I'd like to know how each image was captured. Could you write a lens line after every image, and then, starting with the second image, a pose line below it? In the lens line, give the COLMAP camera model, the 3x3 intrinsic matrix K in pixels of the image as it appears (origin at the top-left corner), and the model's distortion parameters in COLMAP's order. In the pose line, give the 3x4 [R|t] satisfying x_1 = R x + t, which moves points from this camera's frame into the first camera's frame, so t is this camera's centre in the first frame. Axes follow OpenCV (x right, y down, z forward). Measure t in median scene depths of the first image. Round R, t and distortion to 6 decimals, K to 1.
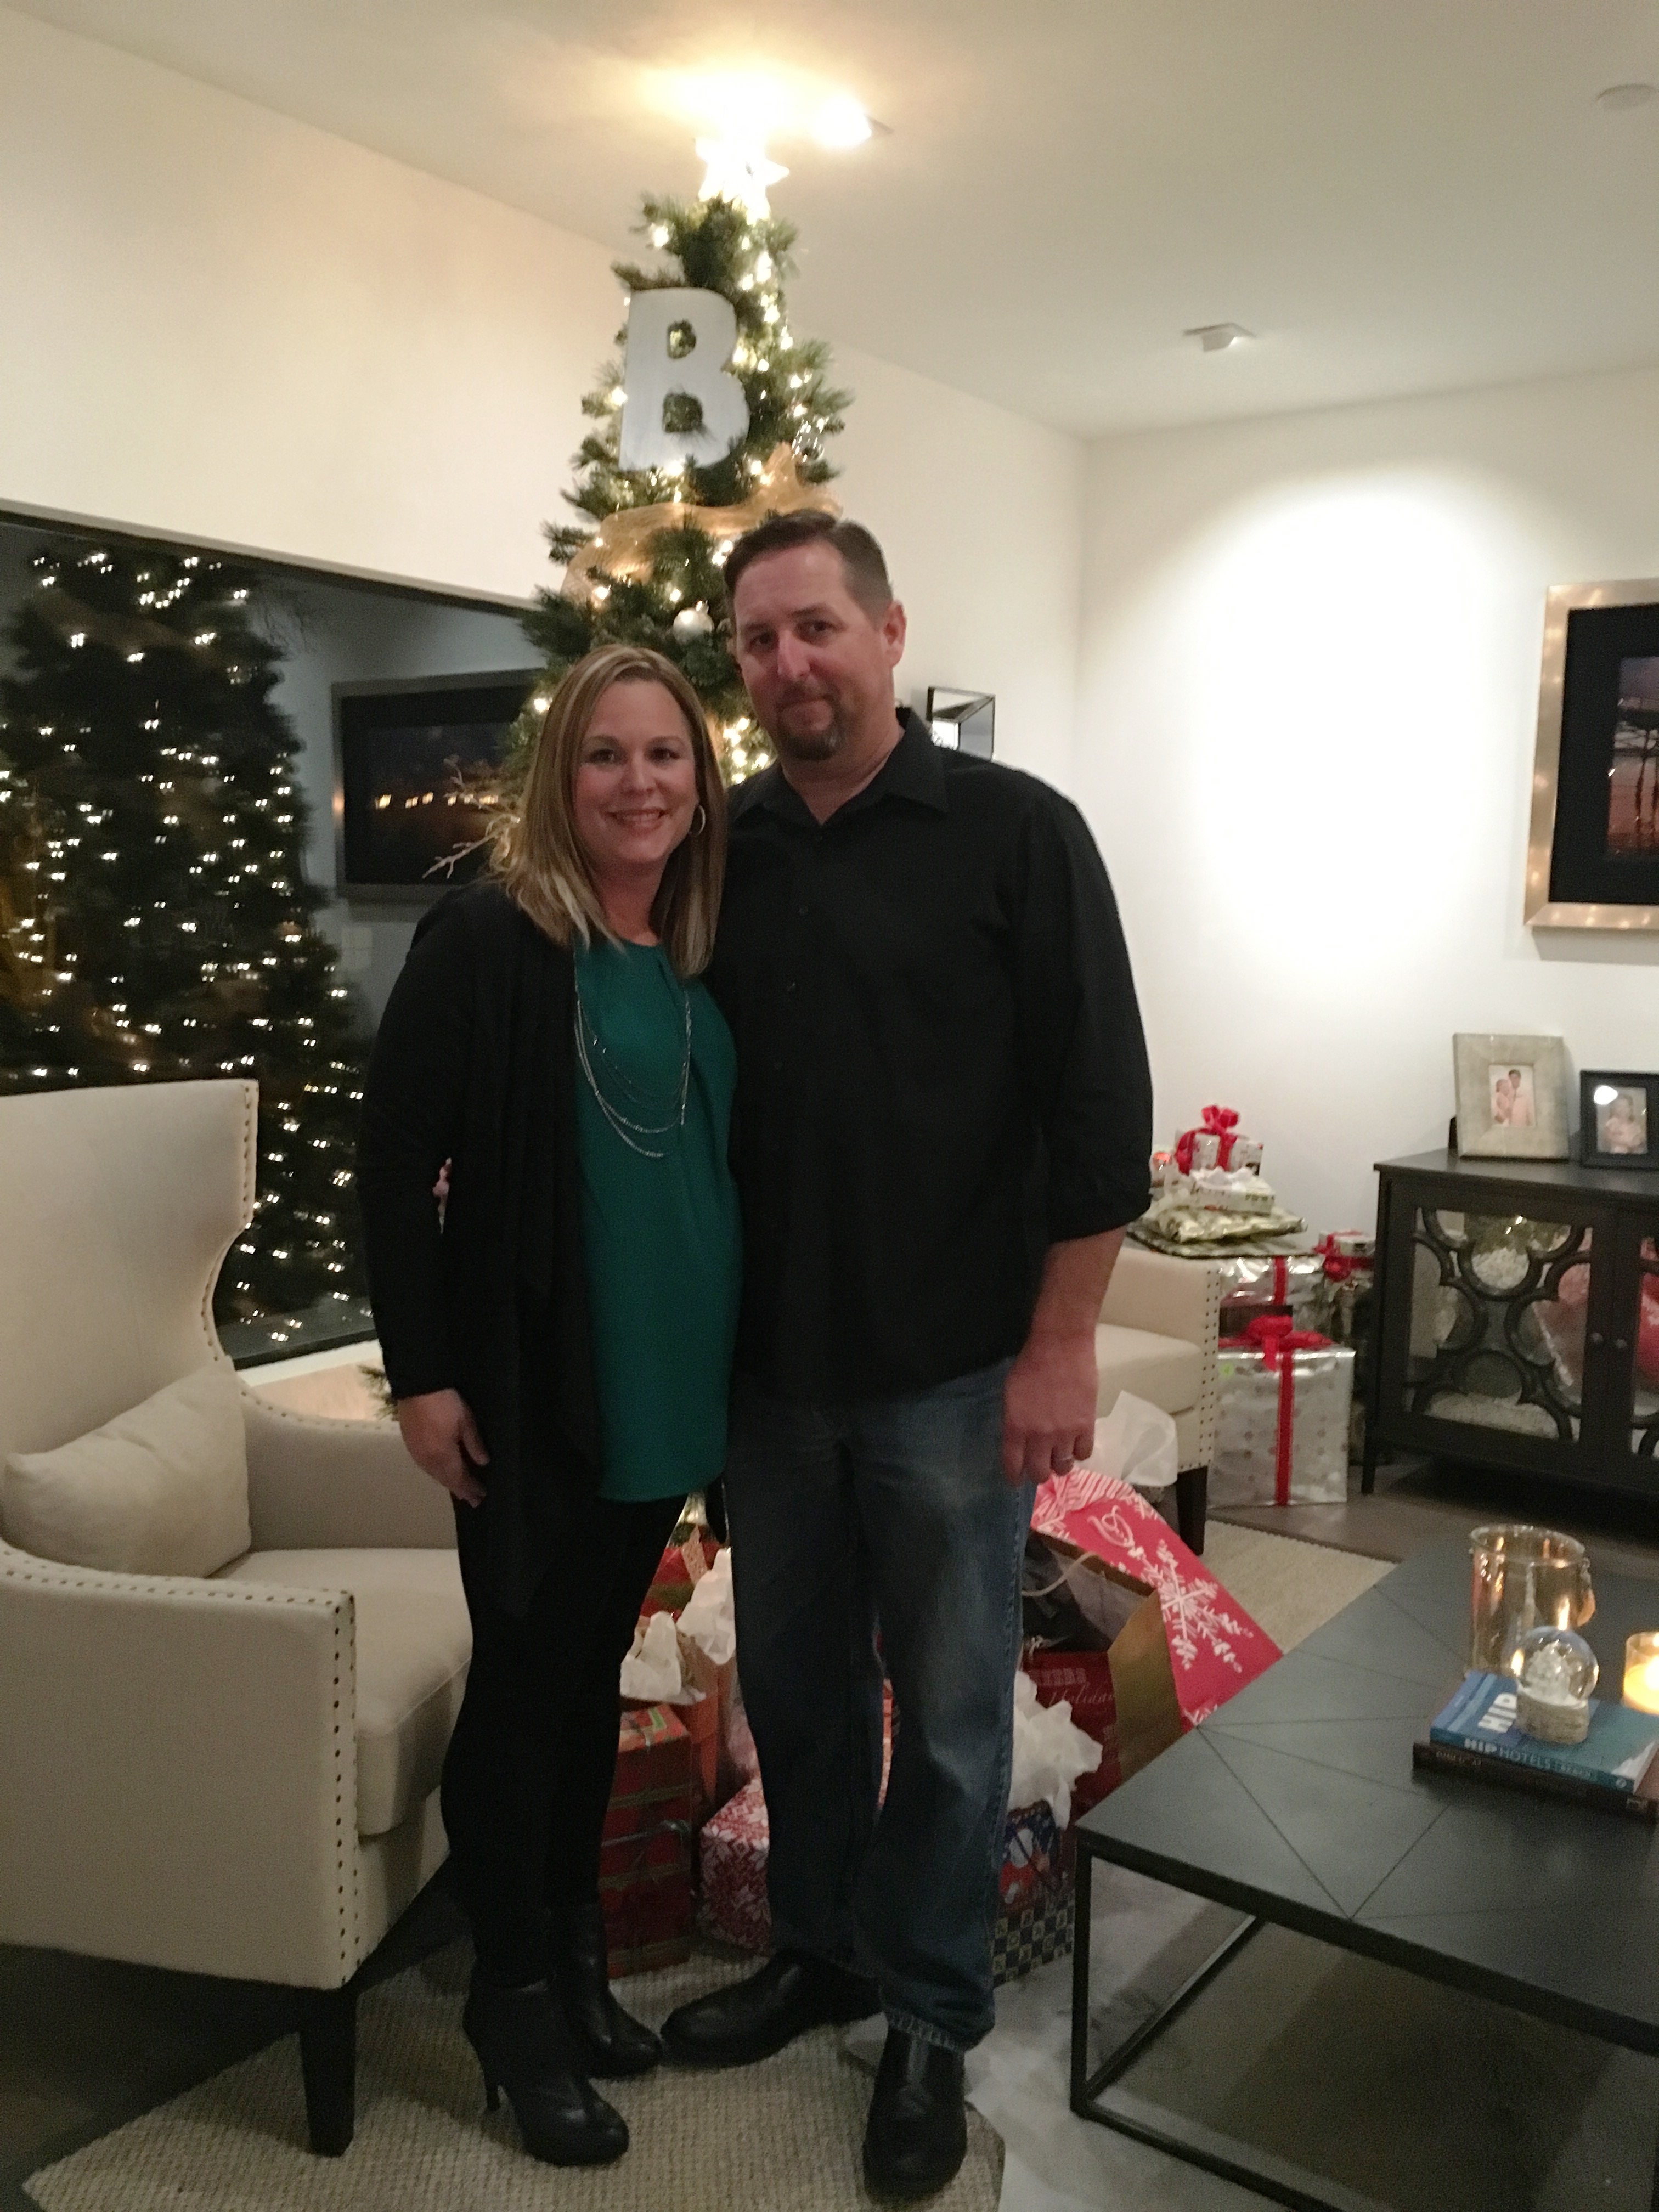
lens RADIAL K [[1893.8, 0, 833.7], [0, 1893.8, 1112.7], [0, 0, 1]] dist [0.084757, -0.108733]
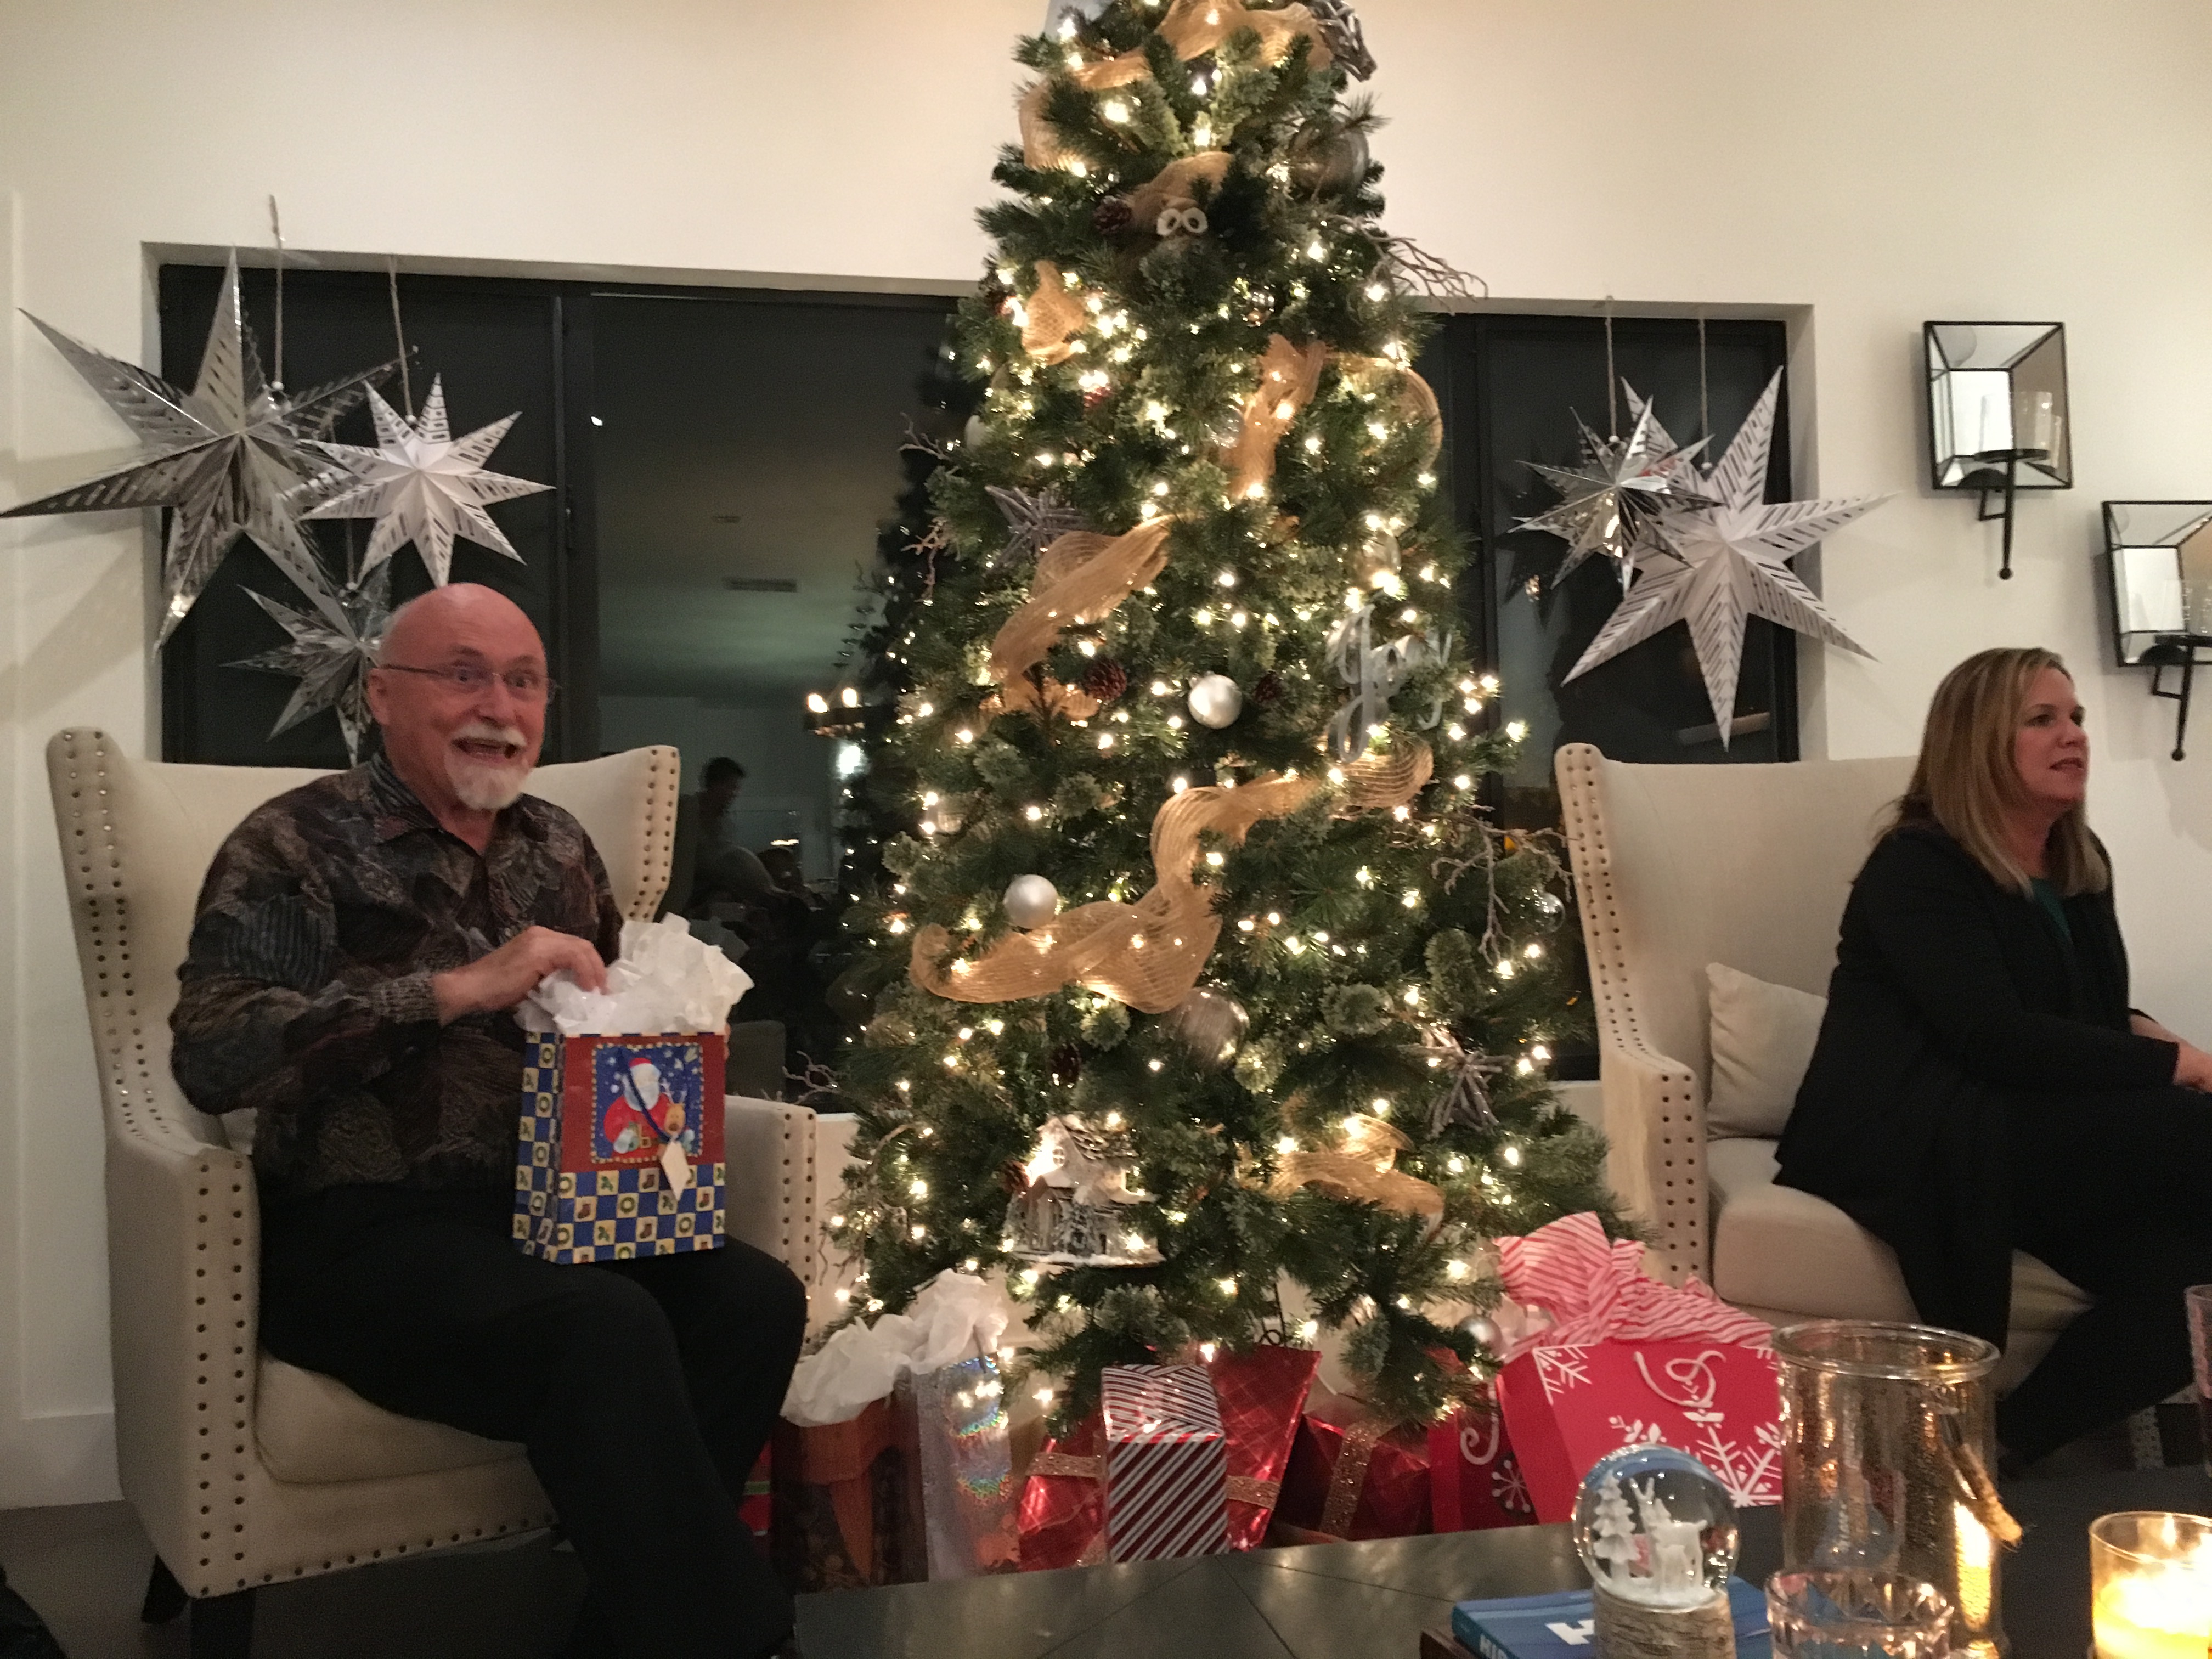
lens RADIAL K [[1893.8, 0, 1107.6], [0, 1893.8, 832.0], [0, 0, 1]] dist [0.084757, -0.108733]
pose [[0.737067, -0.066888, -0.672501, 0.464985], [-0.038703, 0.989279, -0.140814, 0.140463], [0.674710, 0.129817, 0.726576, 0.394082]]
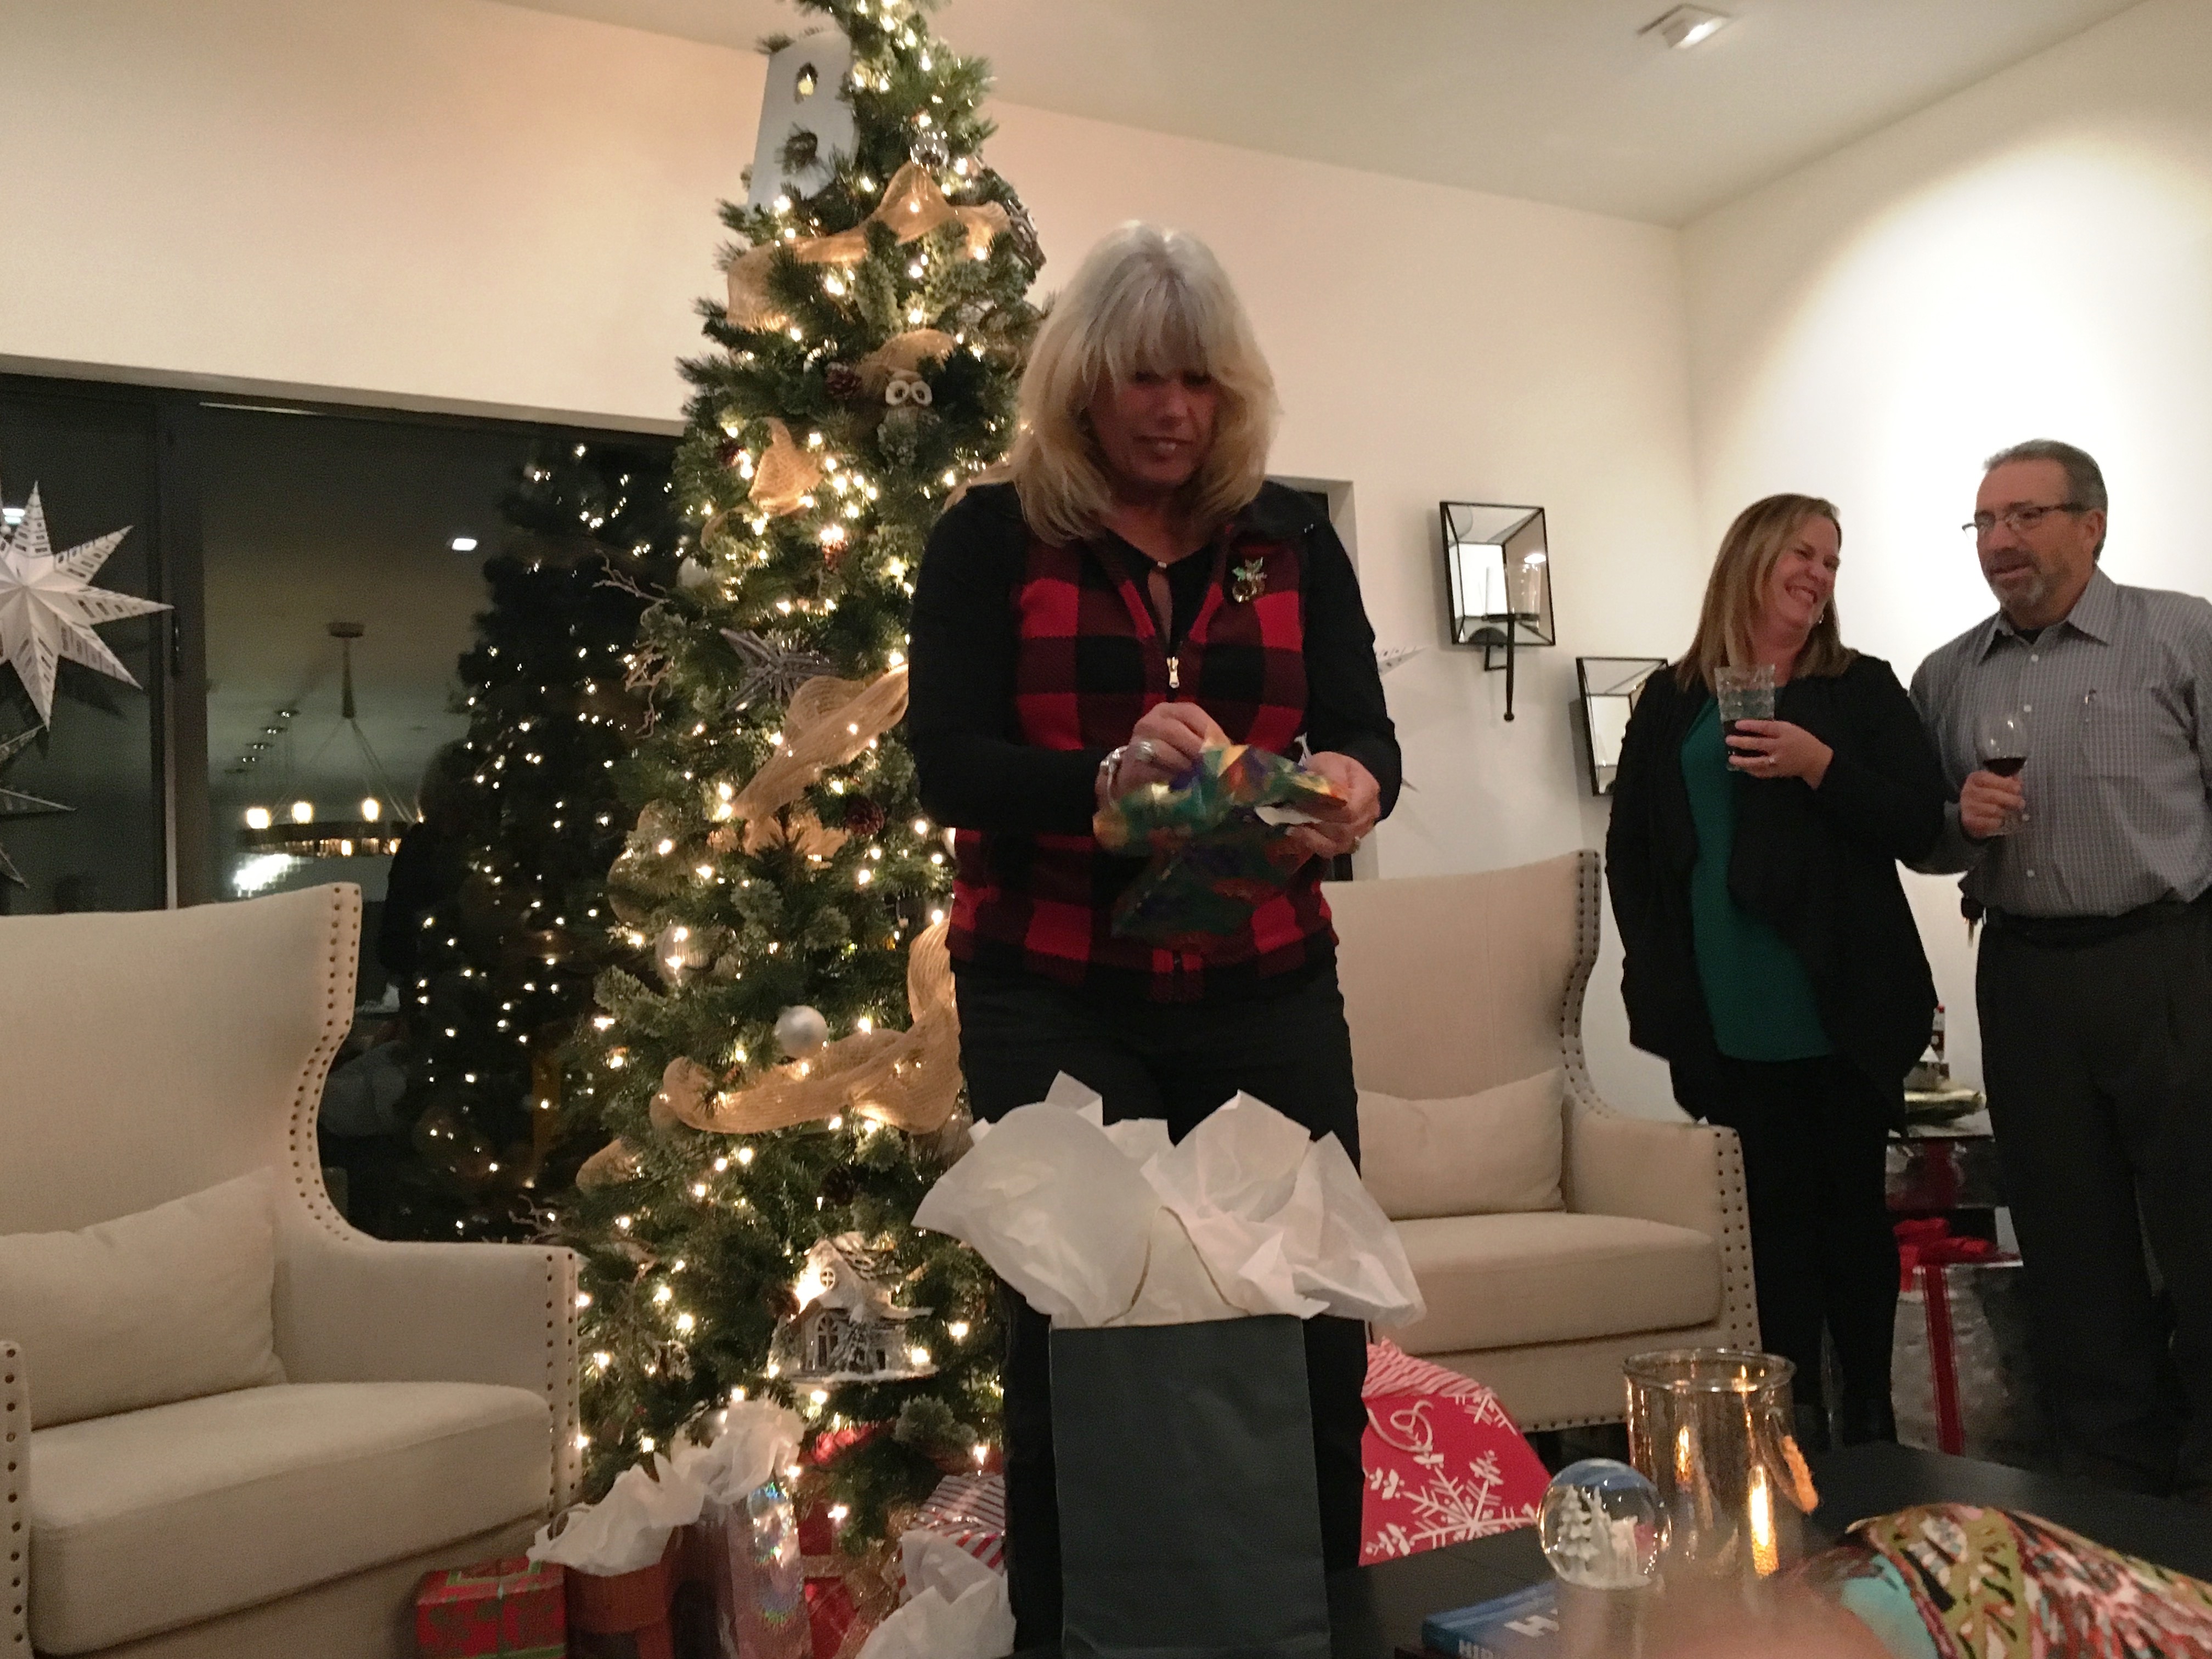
lens RADIAL K [[1921.6, 0, 1112.9], [0, 1921.6, 831.3], [0, 0, 1]] dist [0.080900, -0.102023]
pose [[0.908928, -0.108348, -0.402629, 0.382878], [0.029701, 0.980019, -0.196676, 0.141967], [0.415893, 0.166806, 0.893985, 0.257787]]
